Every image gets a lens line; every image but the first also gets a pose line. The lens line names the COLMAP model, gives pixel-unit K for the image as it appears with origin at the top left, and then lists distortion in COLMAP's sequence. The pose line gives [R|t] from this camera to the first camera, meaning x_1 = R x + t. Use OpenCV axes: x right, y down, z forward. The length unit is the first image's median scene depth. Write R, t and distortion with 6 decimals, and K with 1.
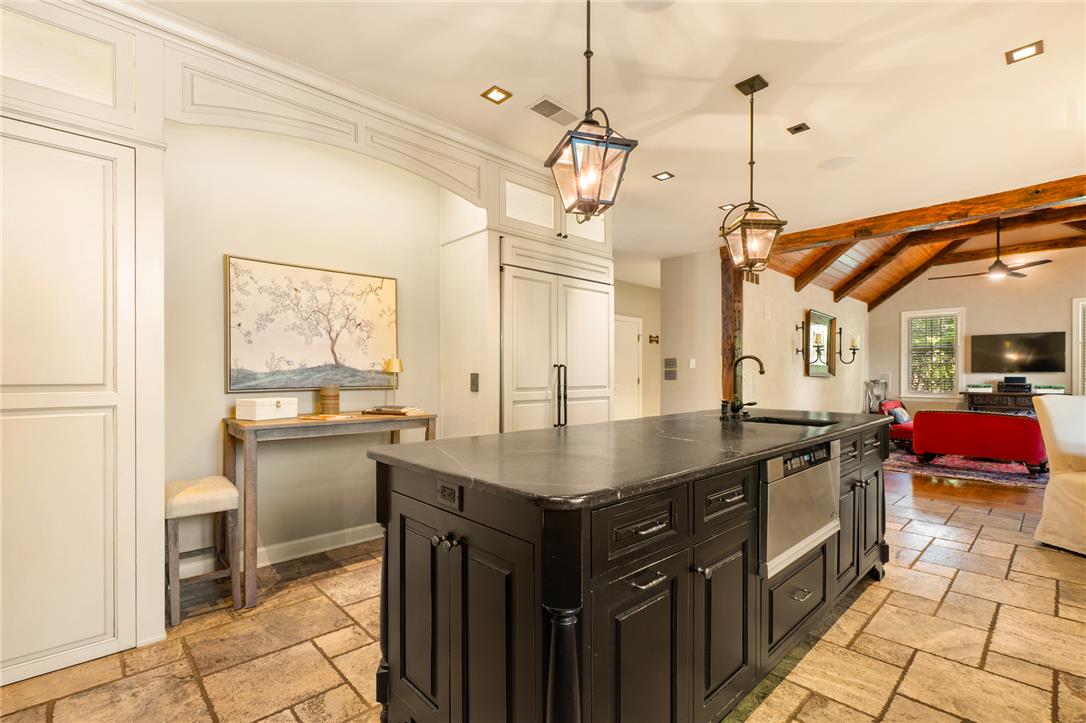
lens RADIAL K [[493.0, 0, 545.7], [0, 493.0, 376.8], [0, 0, 1]] dist [0.001468, -0.002392]
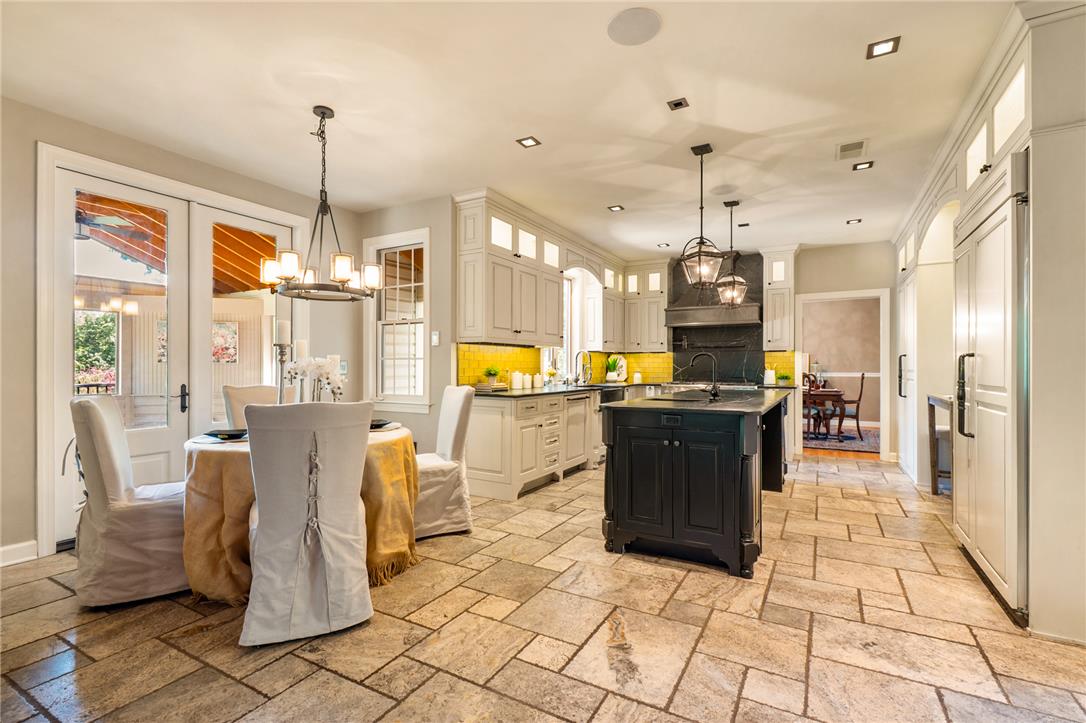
lens RADIAL K [[493.0, 0, 549.6], [0, 493.0, 365.9], [0, 0, 1]] dist [0.001468, -0.002392]
pose [[-0.952176, 0.004310, -0.305519, 0.377440], [0.003398, 0.999988, 0.003516, -0.002864], [0.305530, 0.002310, -0.952180, 0.664754]]
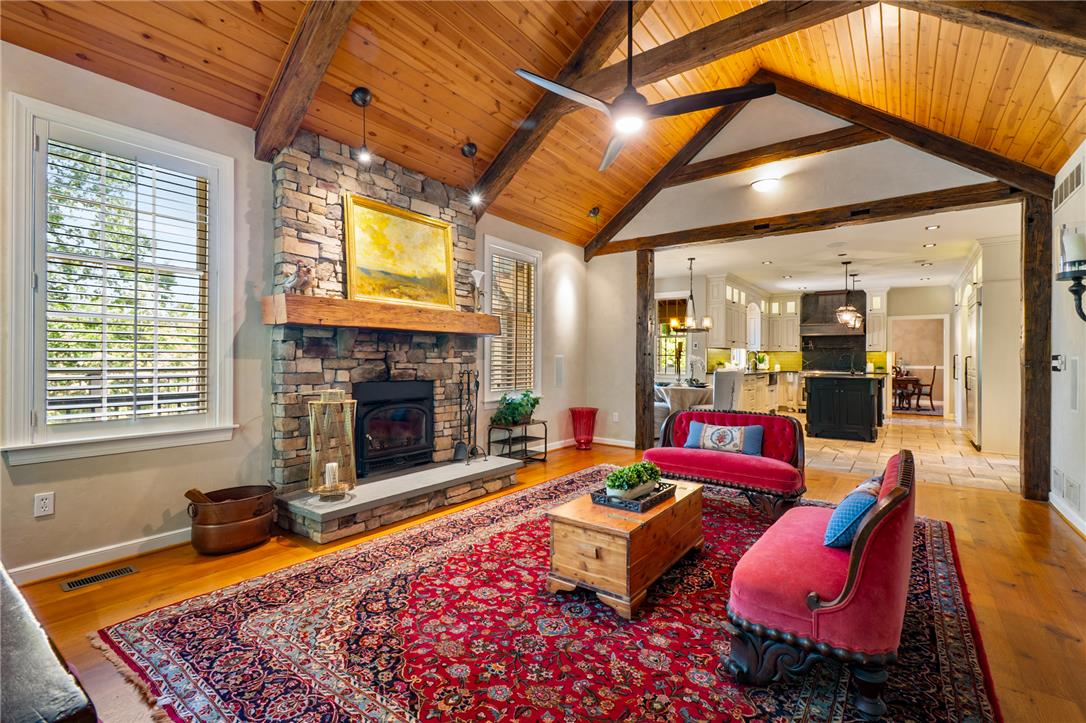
lens RADIAL K [[493.0, 0, 546.2], [0, 493.0, 357.0], [0, 0, 1]] dist [0.001468, -0.002392]
pose [[-0.982960, -0.003159, -0.183791, 0.833572], [-0.003061, 0.999995, -0.000818, -0.004824], [0.183793, -0.000241, -0.982965, 1.096595]]
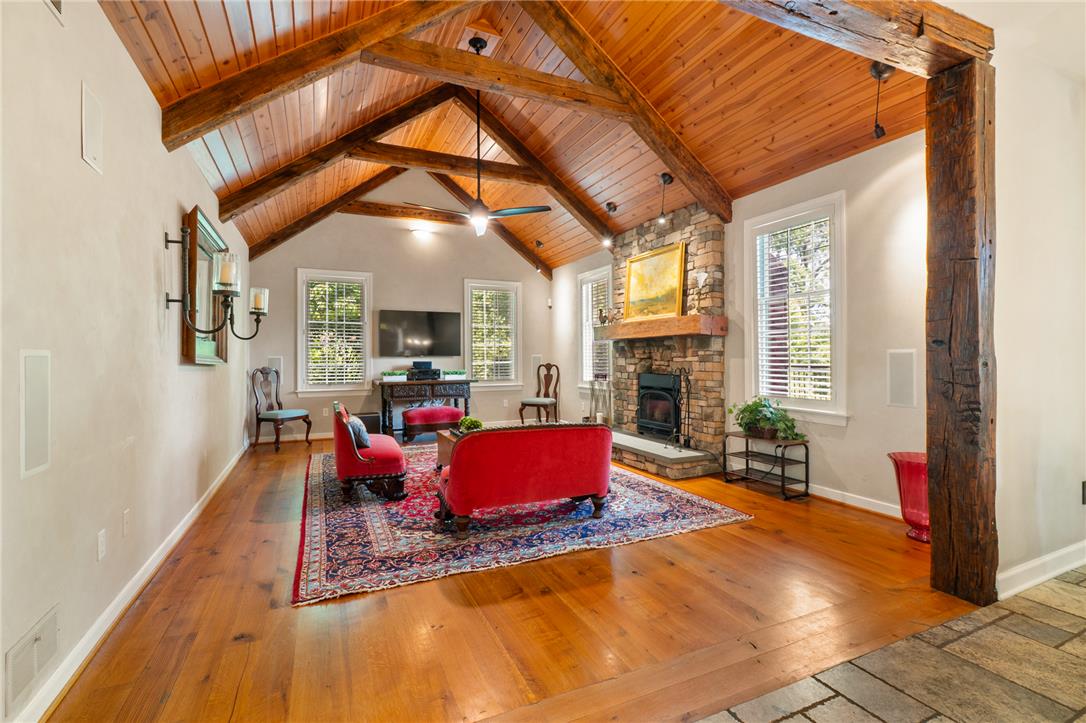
lens RADIAL K [[493.0, 0, 547.5], [0, 493.0, 354.6], [0, 0, 1]] dist [0.001468, -0.002392]
pose [[0.315609, 0.004519, 0.948879, 0.211300], [0.008464, 0.999935, -0.007577, -0.003578], [-0.948852, 0.010423, 0.315550, 0.532762]]
